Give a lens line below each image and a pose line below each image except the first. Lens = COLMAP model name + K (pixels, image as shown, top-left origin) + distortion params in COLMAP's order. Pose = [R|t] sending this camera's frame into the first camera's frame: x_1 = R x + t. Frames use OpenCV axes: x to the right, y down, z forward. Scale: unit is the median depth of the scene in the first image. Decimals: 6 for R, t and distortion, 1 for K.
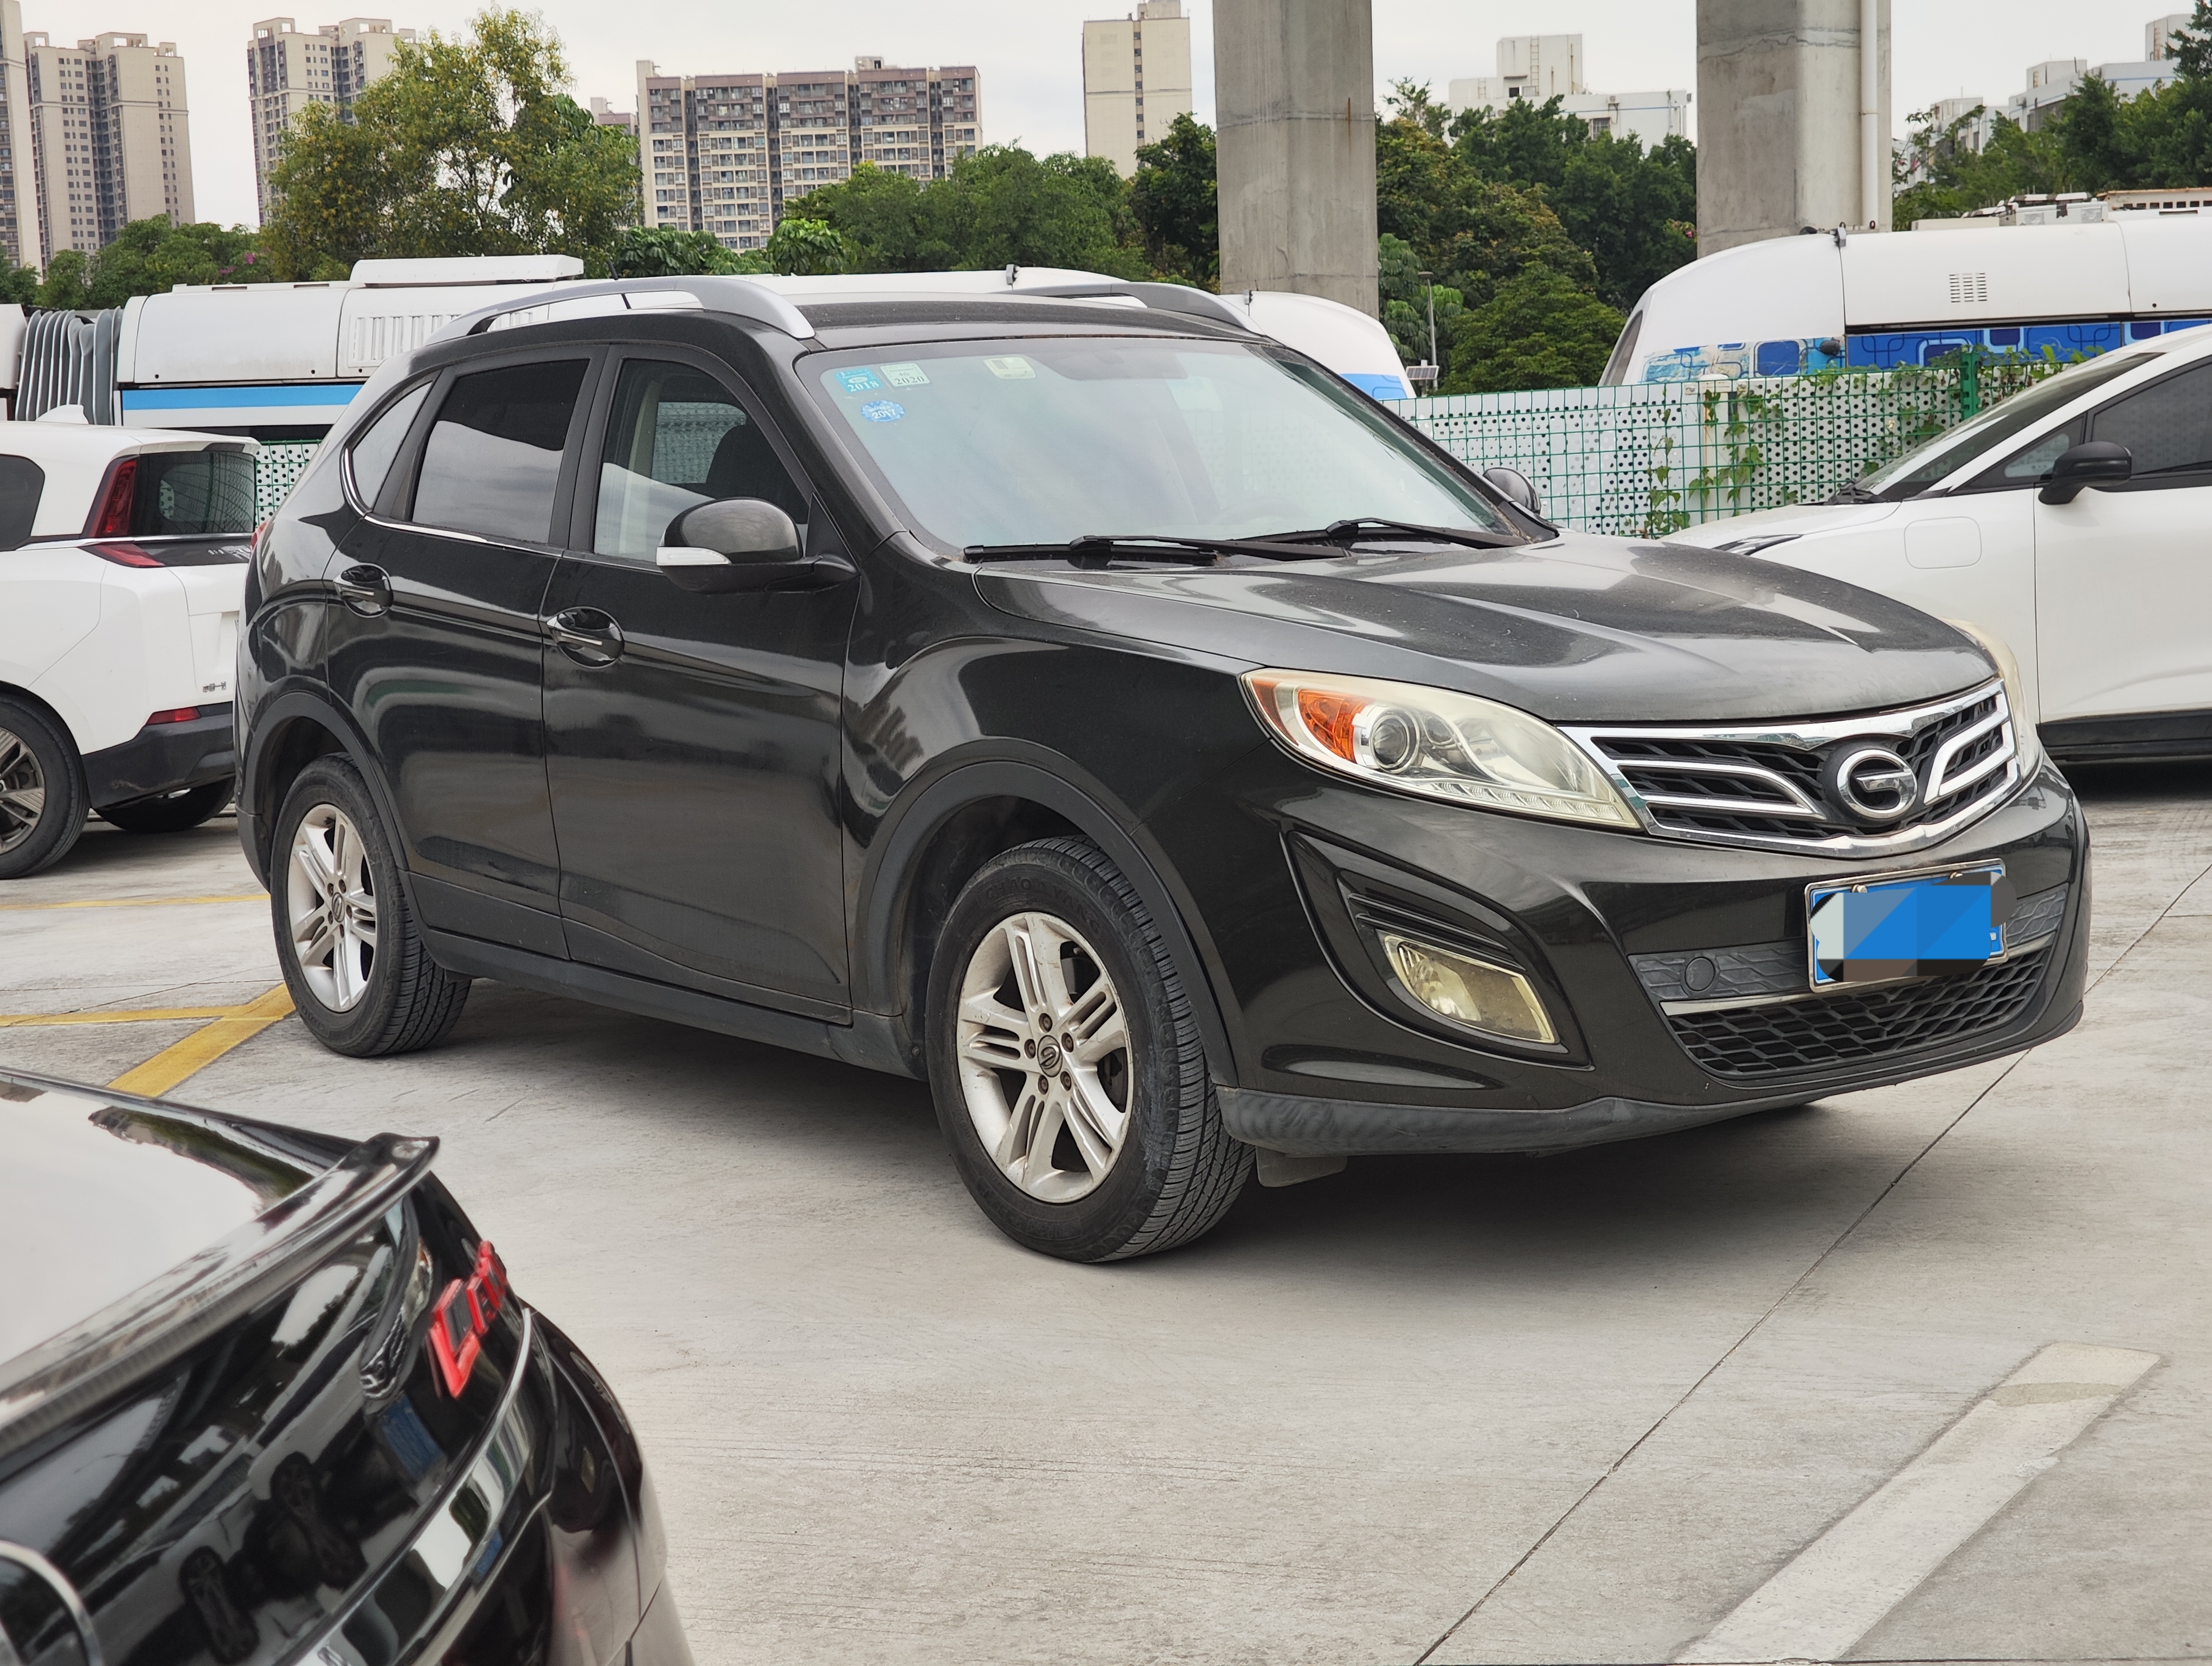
lens RADIAL K [[3238.0, 0, 1106.0], [0, 3238.0, 833.0], [0, 0, 1]] dist [0.280938, -1.112735]
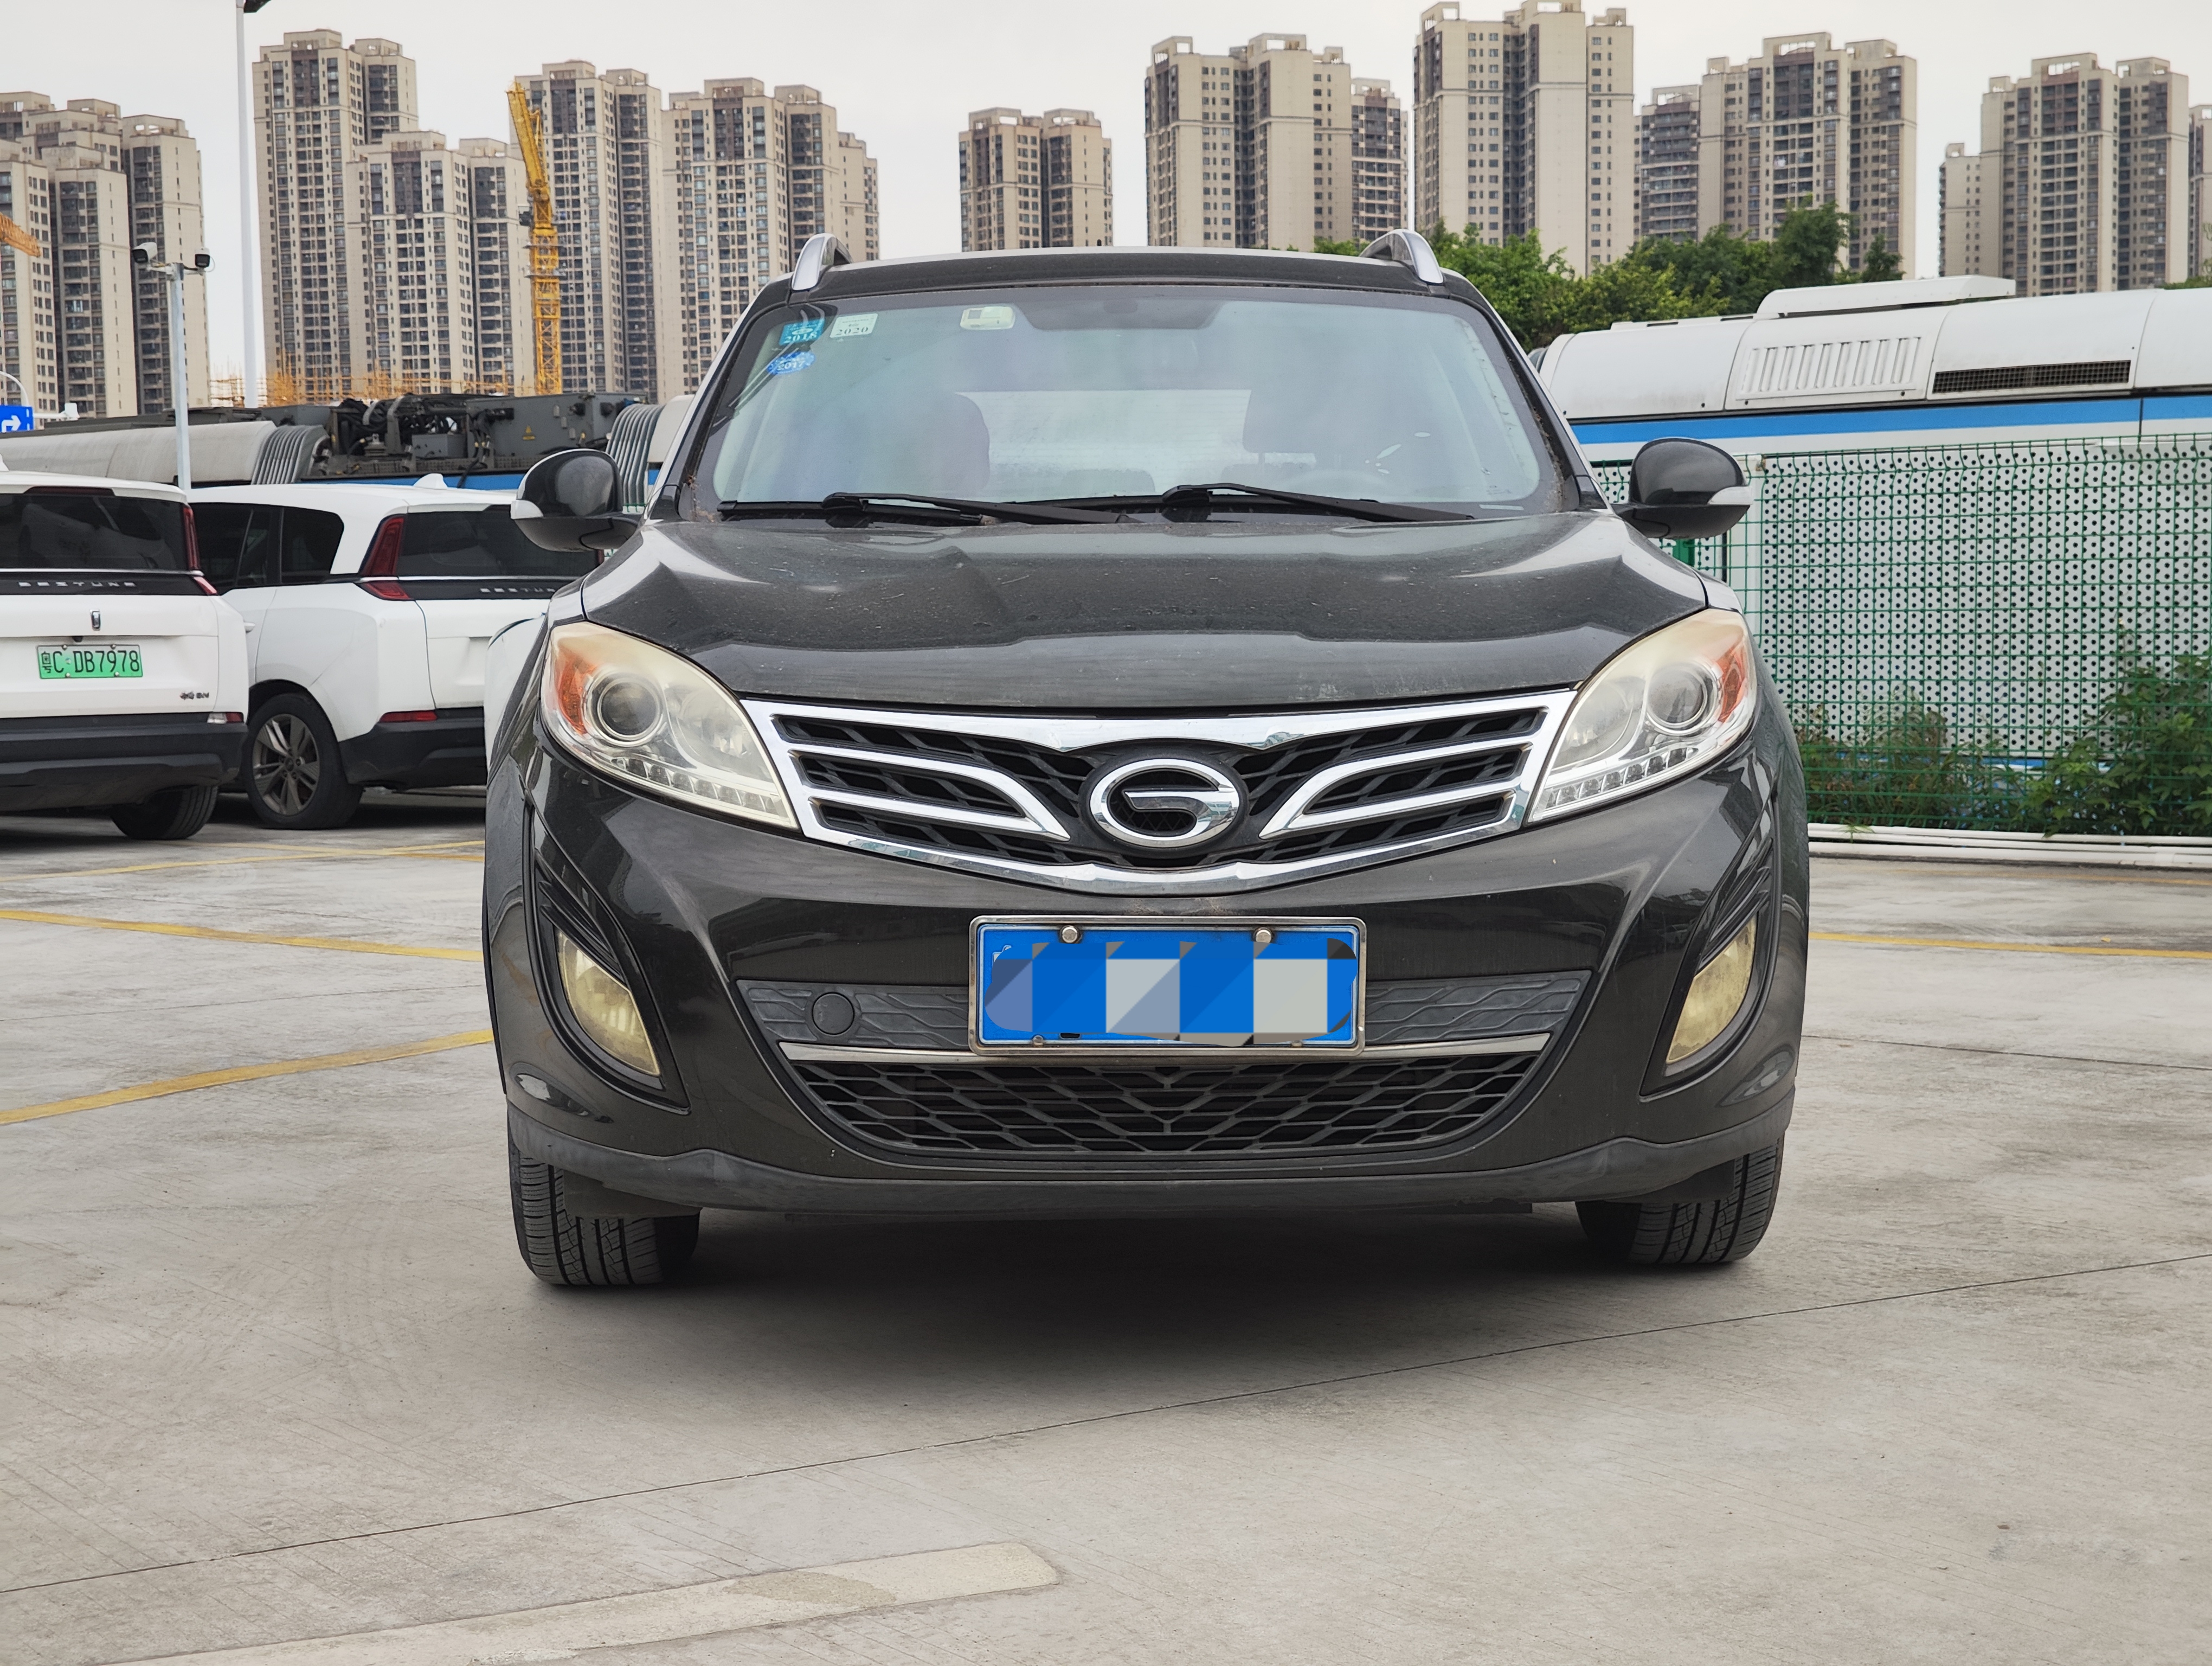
lens RADIAL K [[3238.0, 0, 1106.0], [0, 3238.0, 833.0], [0, 0, 1]] dist [0.280938, -1.112735]
pose [[0.800650, 0.072132, -0.594774, 0.708010], [-0.085615, 0.996313, 0.005579, -0.011482], [0.592983, 0.046455, 0.803874, 0.390722]]
